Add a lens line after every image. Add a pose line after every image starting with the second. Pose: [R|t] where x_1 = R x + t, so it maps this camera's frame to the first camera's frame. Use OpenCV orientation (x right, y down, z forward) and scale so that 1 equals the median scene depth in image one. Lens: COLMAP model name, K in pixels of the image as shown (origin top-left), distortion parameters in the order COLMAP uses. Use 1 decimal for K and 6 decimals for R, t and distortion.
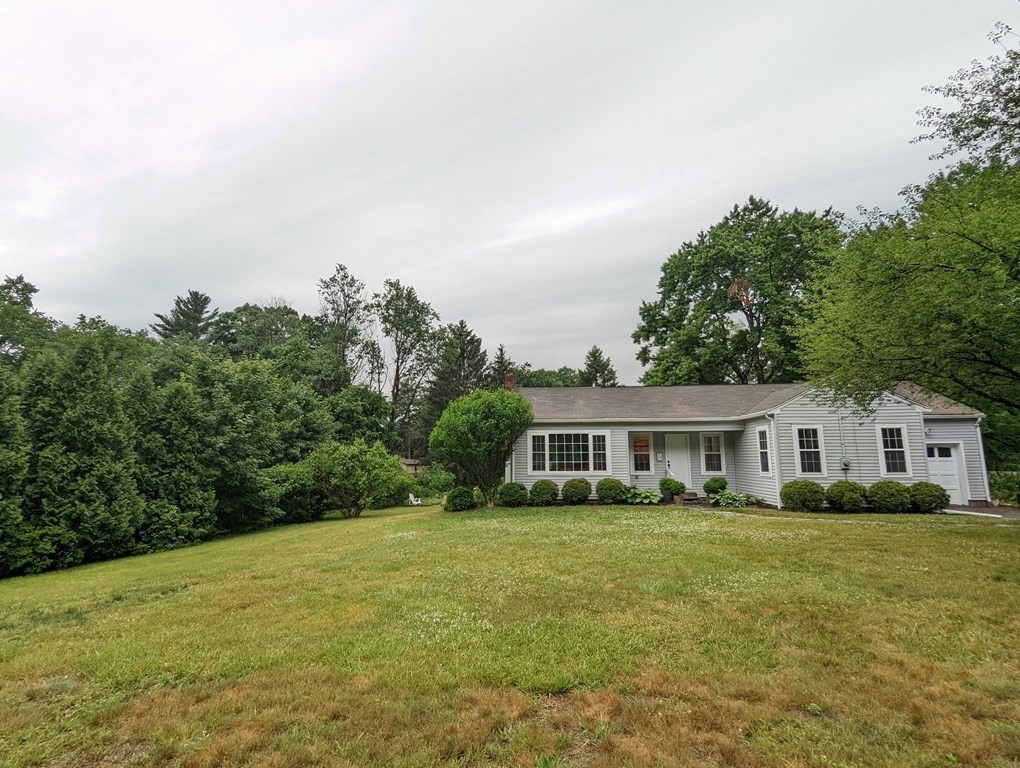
lens RADIAL K [[484.3, 0, 510.0], [0, 484.3, 384.0], [0, 0, 1]] dist [0.003145, -0.000694]
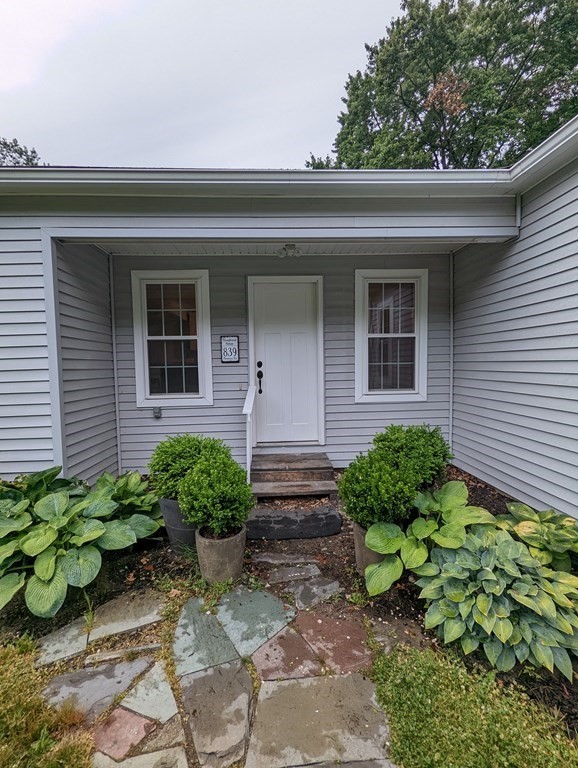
lens RADIAL K [[364.6, 0, 289.0], [0, 364.6, 384.0], [0, 0, 1]] dist [0.003145, -0.000694]
pose [[0.991088, -0.021101, 0.131528, 0.334228], [-0.006280, 0.978876, 0.204358, 0.131230], [-0.133062, -0.203363, 0.970020, 0.806057]]
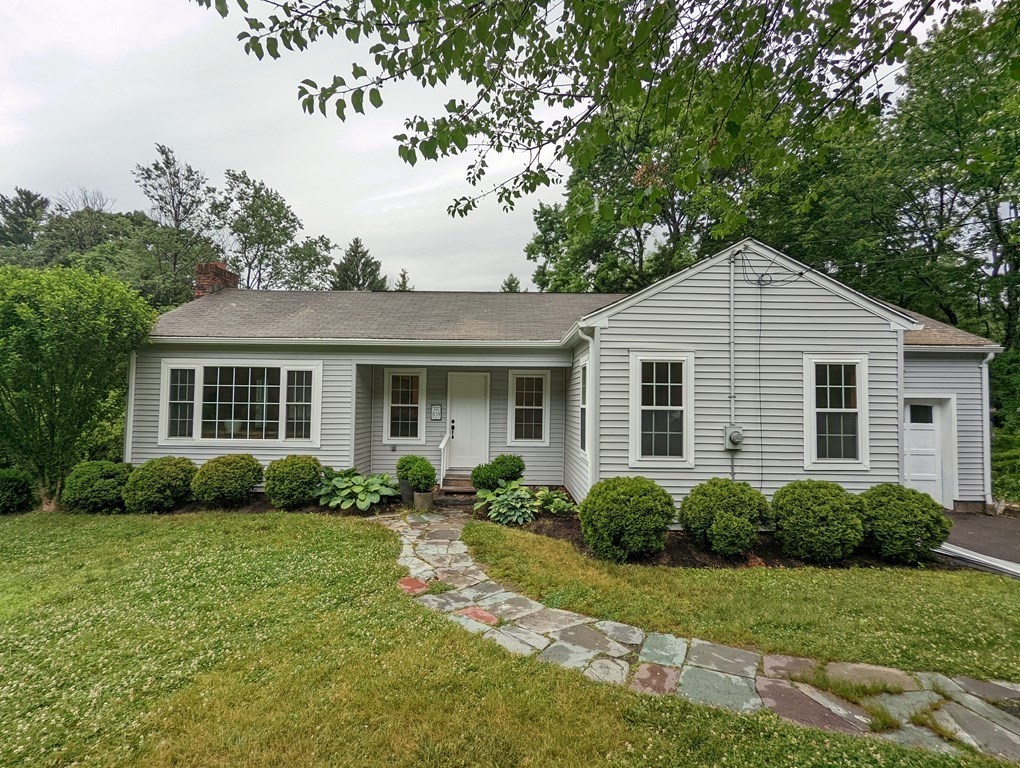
lens RADIAL K [[484.3, 0, 510.0], [0, 484.3, 384.0], [0, 0, 1]] dist [0.003145, -0.000694]
pose [[0.996722, 0.018967, 0.078647, 0.369950], [-0.027805, 0.993223, 0.112850, 0.055694], [-0.075973, -0.114667, 0.990495, 0.473699]]
